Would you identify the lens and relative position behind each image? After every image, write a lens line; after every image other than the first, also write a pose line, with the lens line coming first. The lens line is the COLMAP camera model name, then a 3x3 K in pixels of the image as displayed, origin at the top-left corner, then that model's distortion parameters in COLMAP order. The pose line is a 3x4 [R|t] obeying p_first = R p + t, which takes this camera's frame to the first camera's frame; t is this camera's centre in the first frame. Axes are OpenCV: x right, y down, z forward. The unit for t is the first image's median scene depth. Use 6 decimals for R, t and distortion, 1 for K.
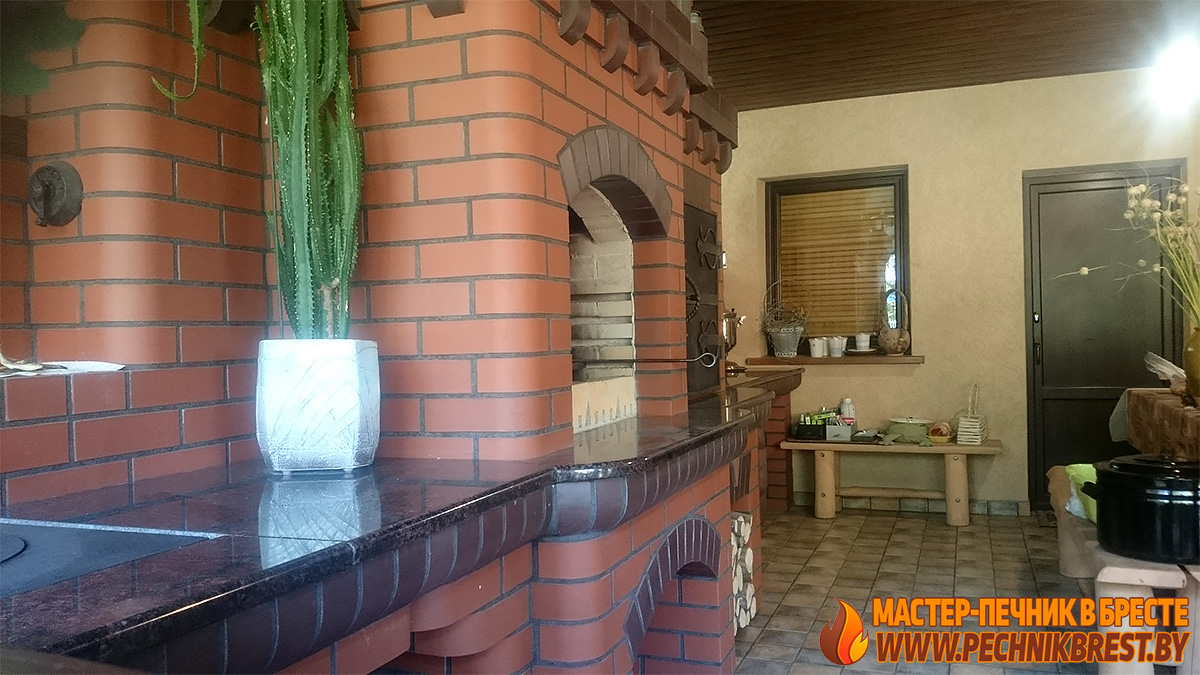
lens RADIAL K [[929.4, 0, 599.7], [0, 929.4, 339.2], [0, 0, 1]] dist [0.250558, -0.589166]
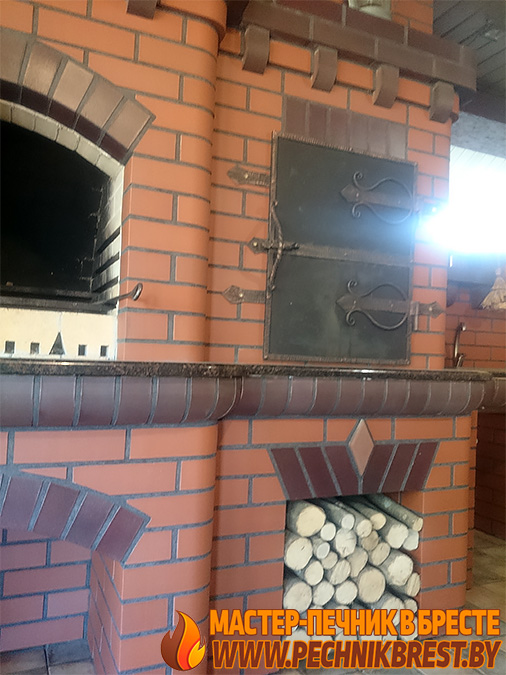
lens RADIAL K [[528.9, 0, 253.0], [0, 528.9, 337.5], [0, 0, 1]] dist [0.214370, -0.480815]
pose [[0.710973, 0.031692, -0.702504, 0.623907], [-0.062729, 0.997860, -0.018469, 0.077340], [0.700416, 0.057198, 0.711440, 0.897310]]
